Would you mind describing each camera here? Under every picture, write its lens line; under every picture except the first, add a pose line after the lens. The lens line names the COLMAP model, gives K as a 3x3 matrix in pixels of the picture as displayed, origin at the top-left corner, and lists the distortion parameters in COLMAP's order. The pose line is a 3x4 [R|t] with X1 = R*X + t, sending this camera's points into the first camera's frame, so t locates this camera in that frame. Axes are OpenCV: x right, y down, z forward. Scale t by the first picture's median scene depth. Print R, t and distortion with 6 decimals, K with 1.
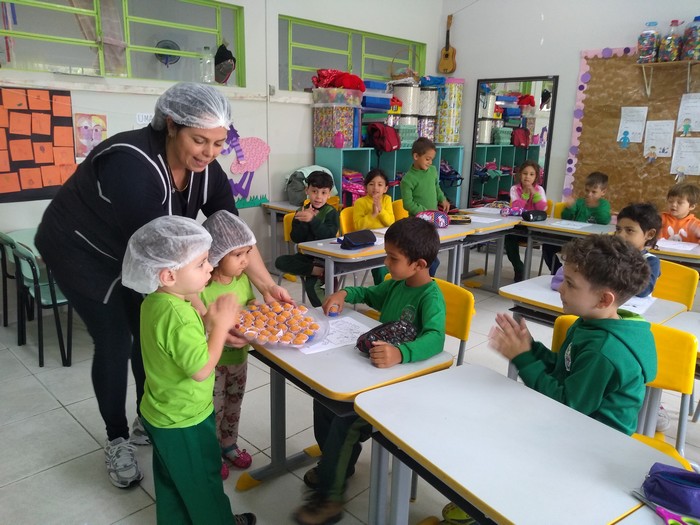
lens RADIAL K [[557.5, 0, 350.0], [0, 557.5, 262.5], [0, 0, 1]] dist [0.001307, -0.003137]
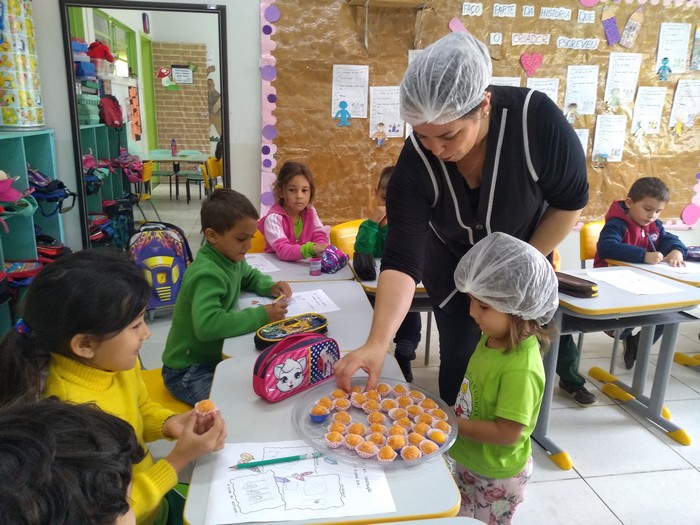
lens RADIAL K [[557.5, 0, 350.0], [0, 557.5, 262.5], [0, 0, 1]] dist [0.001307, -0.003137]
pose [[0.602400, -0.219386, 0.767453, -0.060878], [0.180760, 0.974002, 0.136546, -0.133137], [-0.777458, 0.056469, 0.626395, 0.568155]]
